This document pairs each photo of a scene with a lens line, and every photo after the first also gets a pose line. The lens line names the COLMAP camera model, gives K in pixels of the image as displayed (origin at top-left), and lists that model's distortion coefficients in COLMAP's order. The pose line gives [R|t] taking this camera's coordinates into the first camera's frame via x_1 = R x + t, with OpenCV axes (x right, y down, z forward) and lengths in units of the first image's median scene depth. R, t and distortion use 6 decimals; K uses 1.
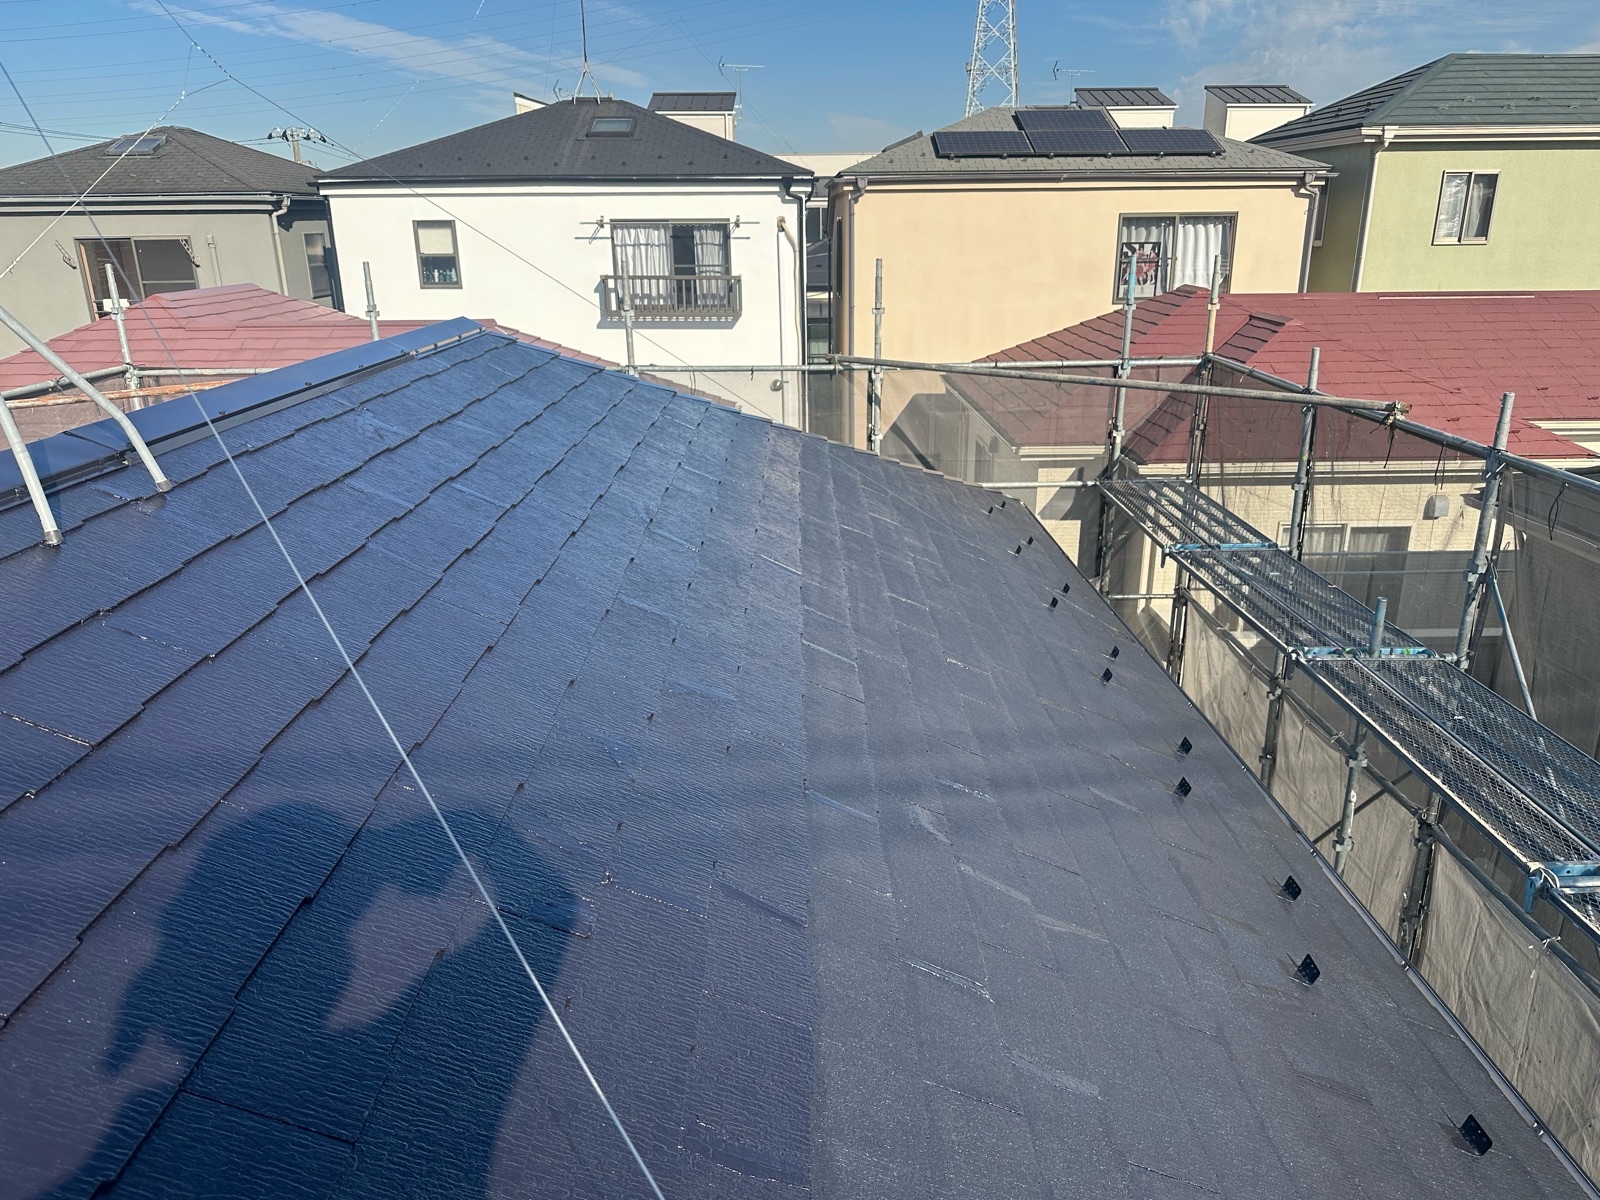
lens RADIAL K [[1122.8, 0, 802.3], [0, 1122.8, 608.3], [0, 0, 1]] dist [0.066573, -0.098962]
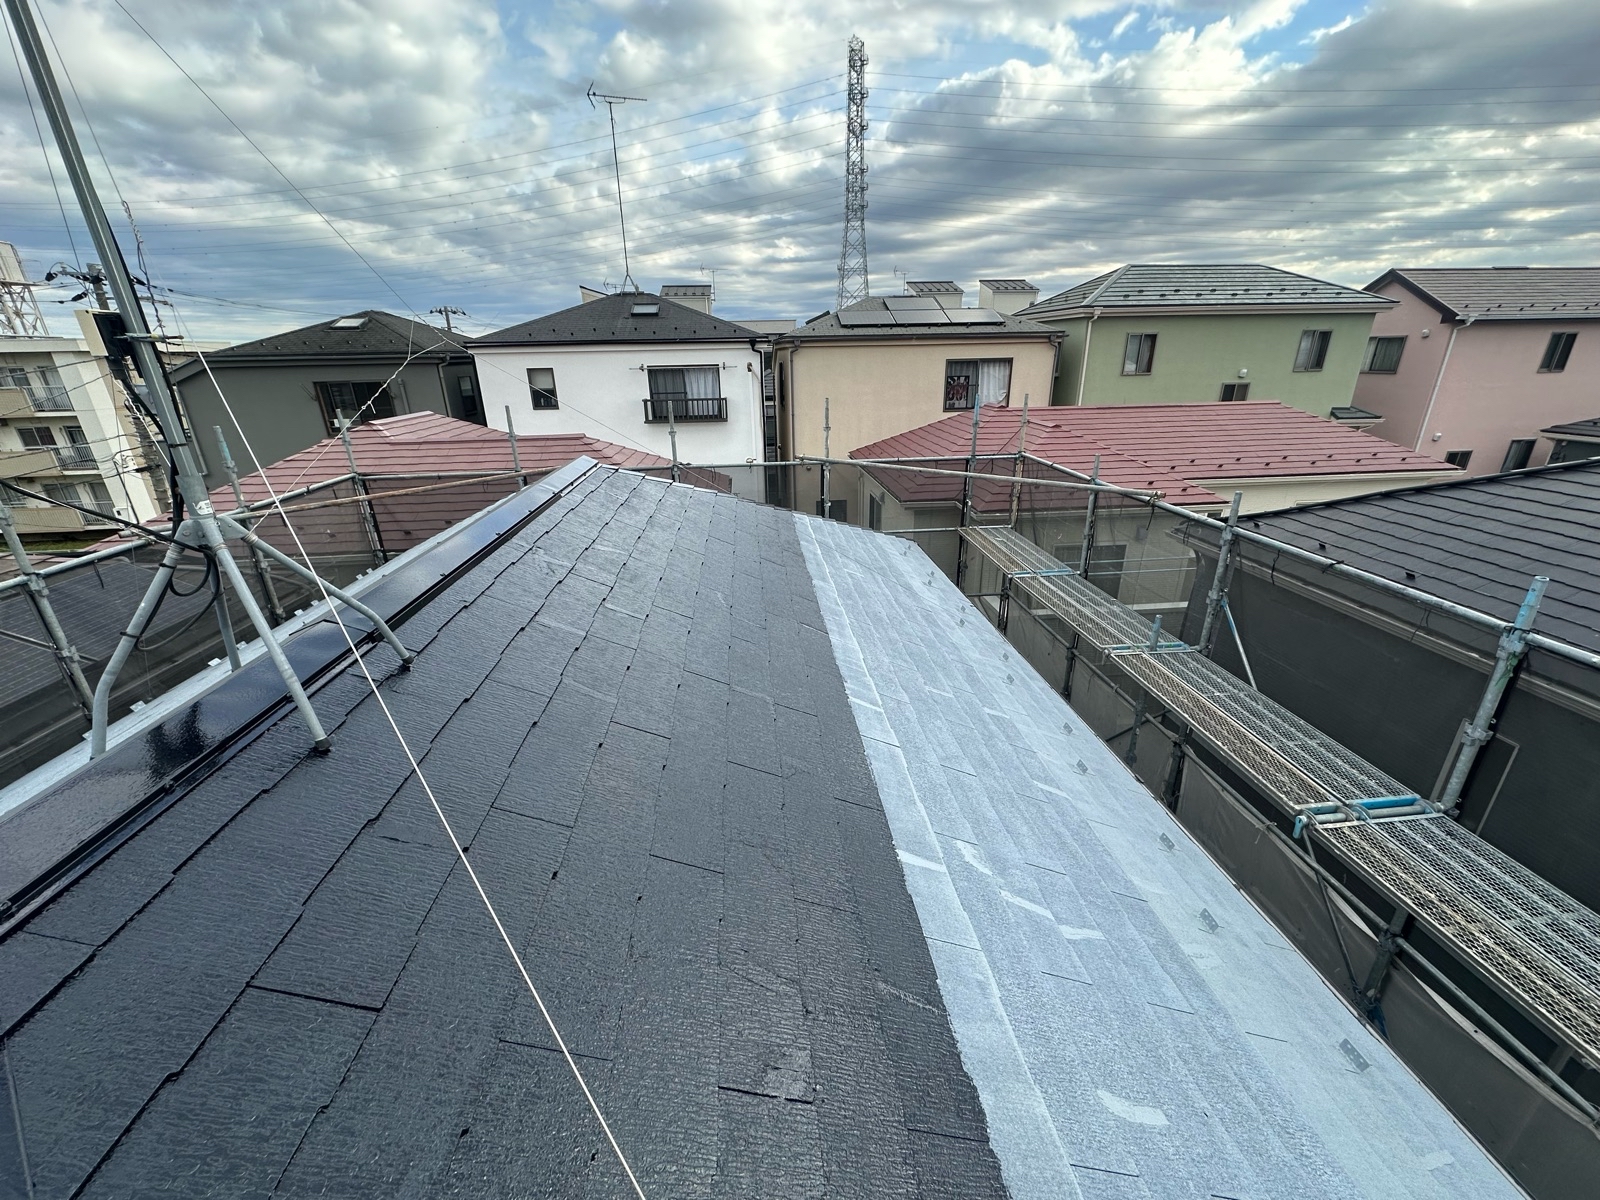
lens RADIAL K [[636.2, 0, 797.0], [0, 636.2, 600.0], [0, 0, 1]] dist [-0.002798, 0.000289]
pose [[0.997109, -0.035247, 0.067314, -0.025657], [0.032695, 0.998718, 0.038635, -0.028766], [-0.068589, -0.036322, 0.996984, 0.038715]]
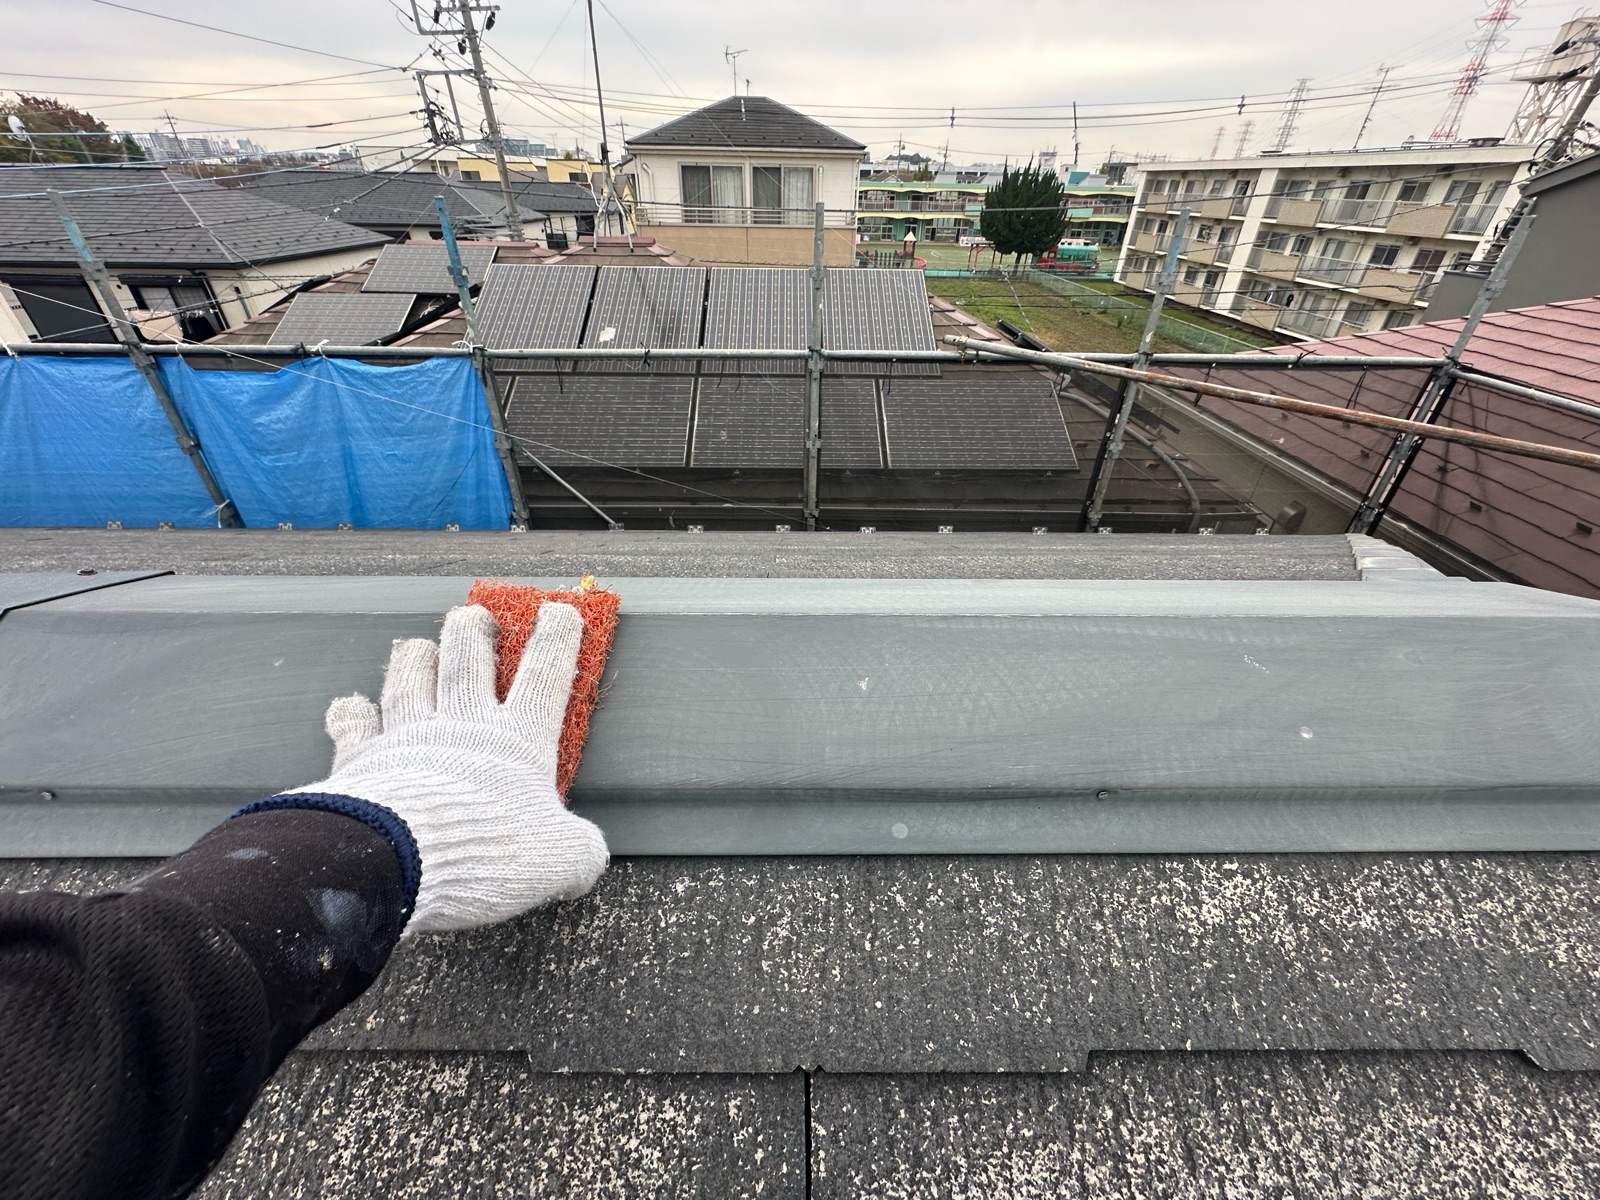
lens RADIAL K [[636.2, 0, 797.0], [0, 636.2, 600.0], [0, 0, 1]] dist [-0.002798, 0.000289]
pose [[0.008632, 0.559954, -0.828479, -0.078070], [-0.340545, 0.780630, 0.524066, -0.088369], [0.940188, 0.277611, 0.197428, 0.294497]]
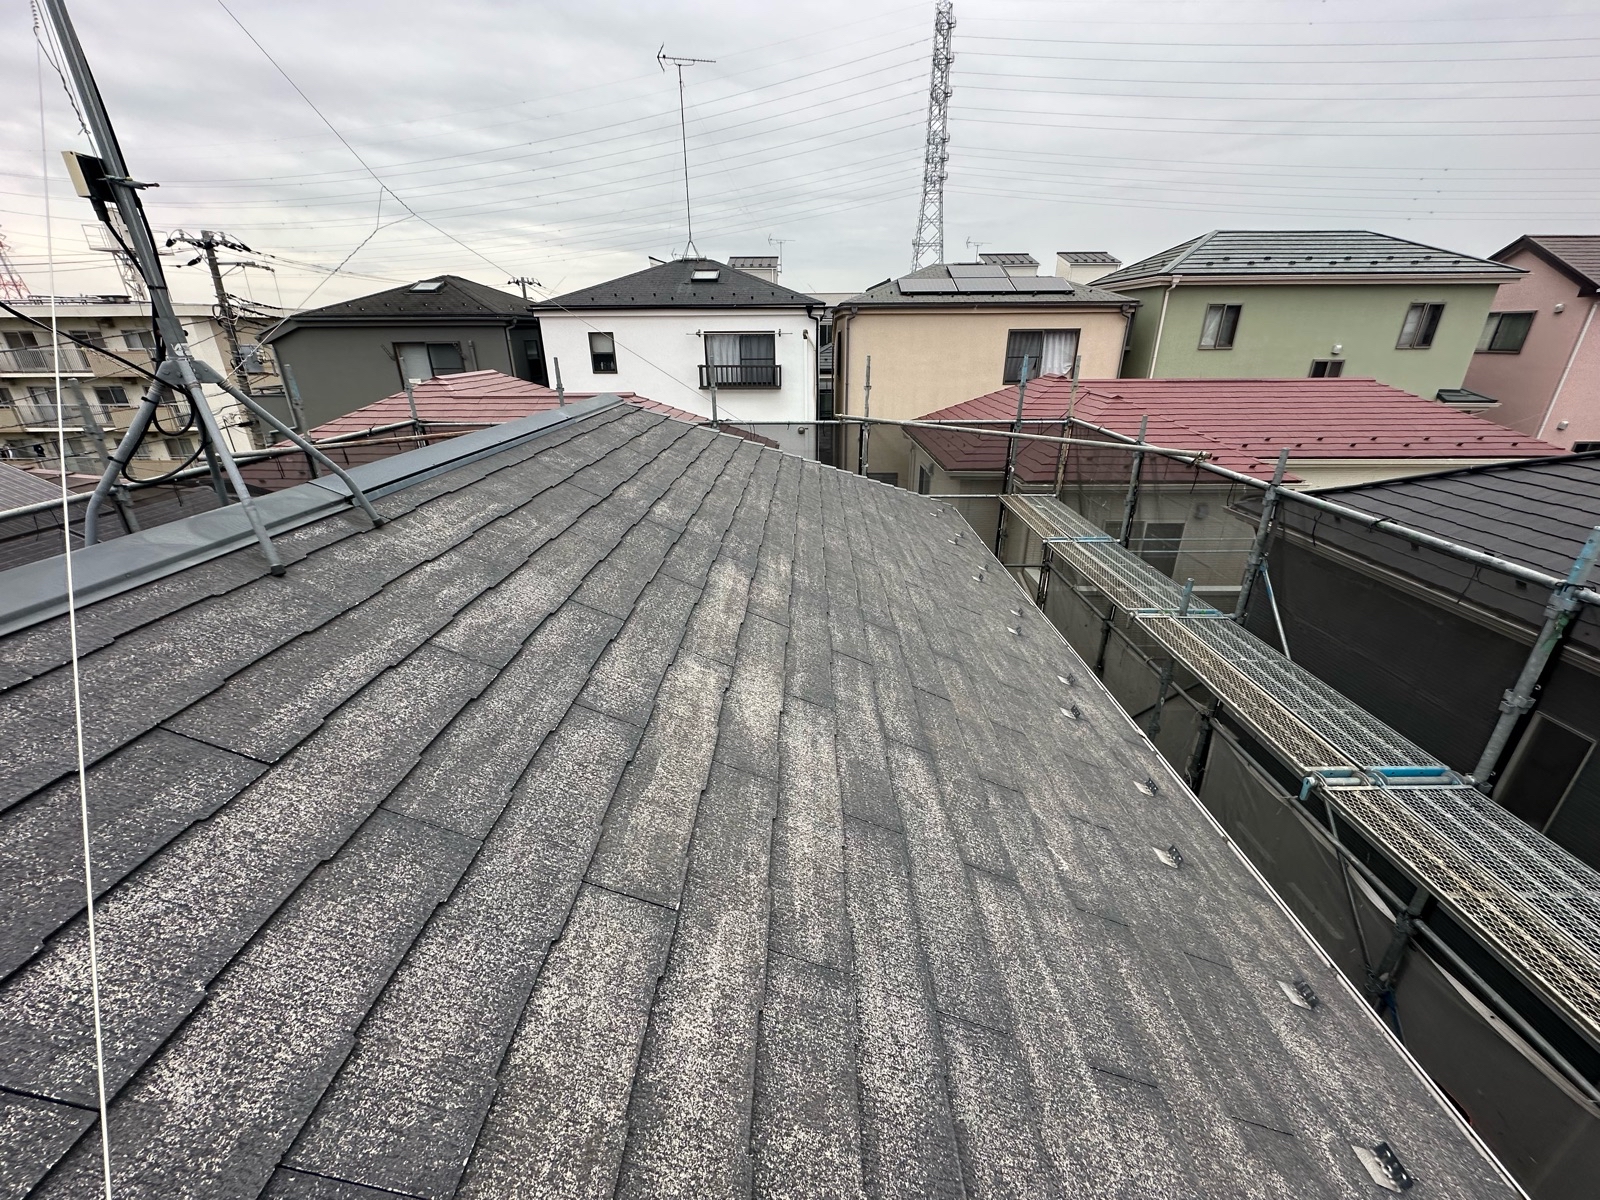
lens RADIAL K [[636.2, 0, 797.0], [0, 636.2, 600.0], [0, 0, 1]] dist [-0.002798, 0.000289]
pose [[0.999645, 0.014153, -0.022589, -0.004944], [-0.012612, 0.997674, 0.066983, -0.010855], [0.023484, -0.066674, 0.997498, 0.035588]]
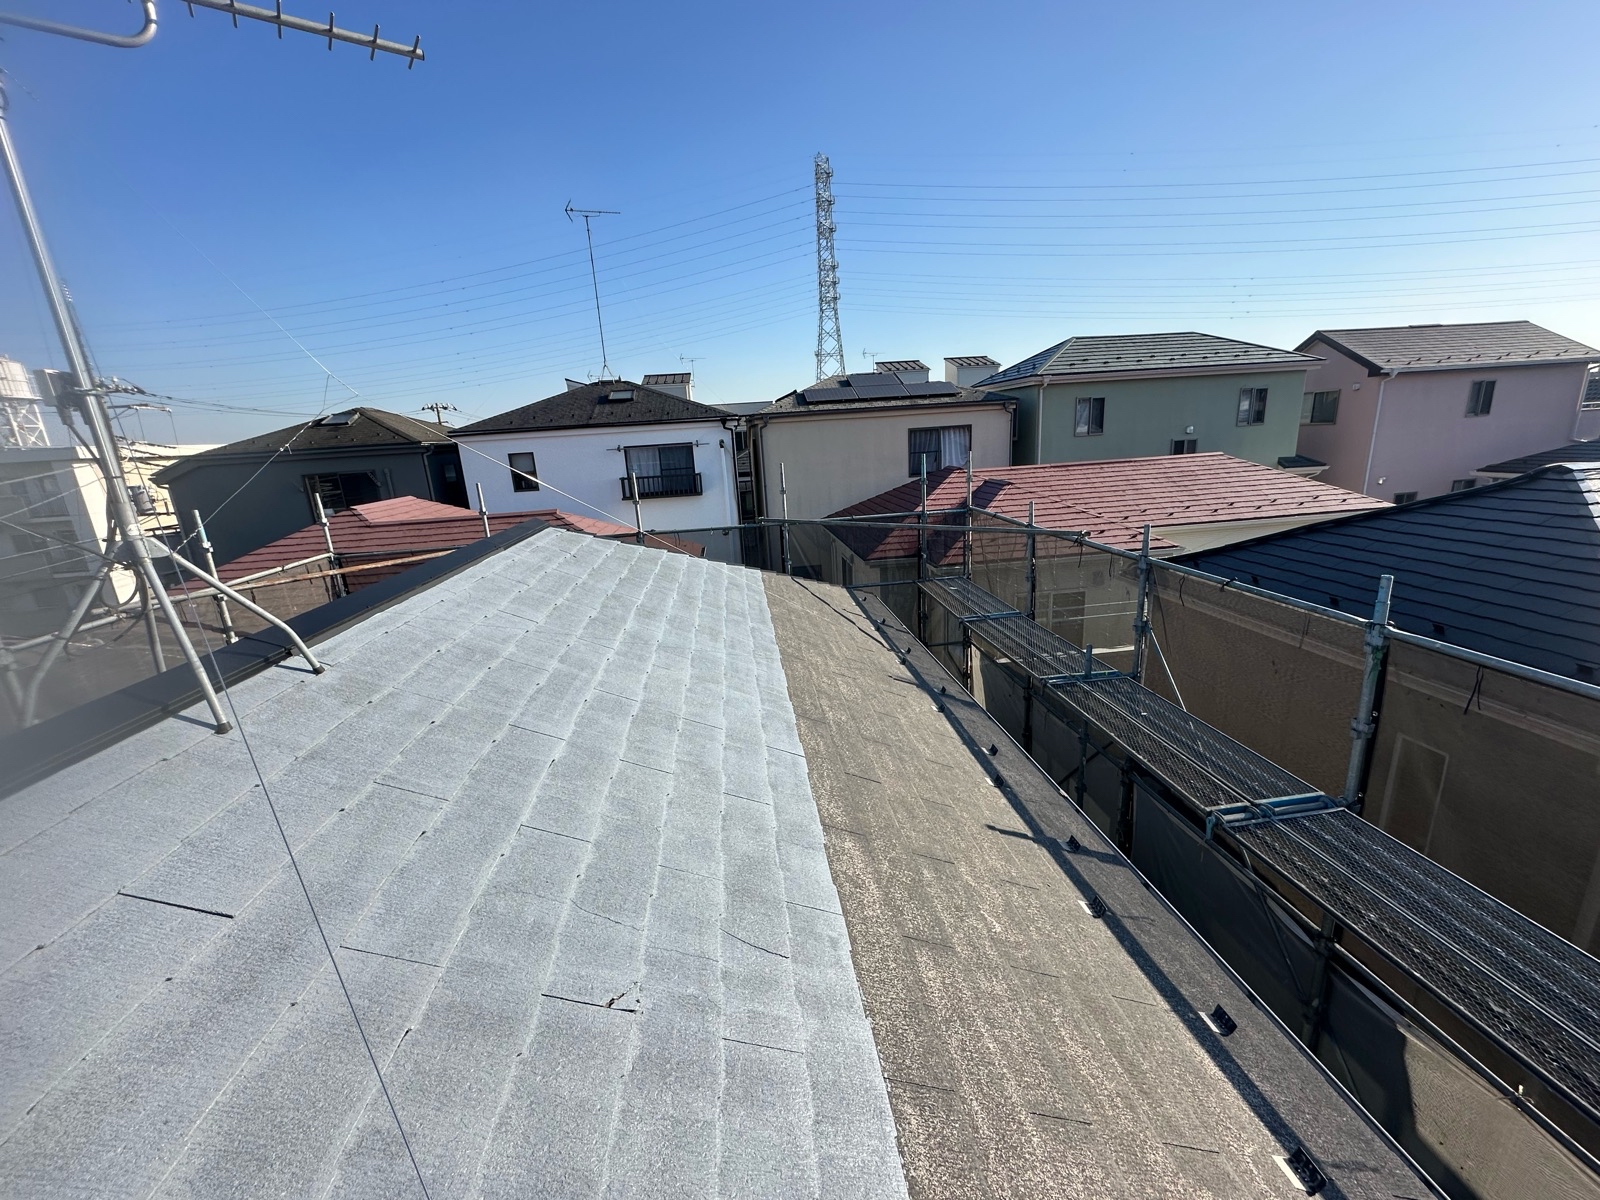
lens RADIAL K [[636.2, 0, 797.0], [0, 636.2, 600.0], [0, 0, 1]] dist [-0.002798, 0.000289]
pose [[0.993881, -0.072556, 0.083289, -0.002666], [0.078849, 0.994067, -0.074927, -0.013224], [-0.077358, 0.081036, 0.993705, 0.021701]]
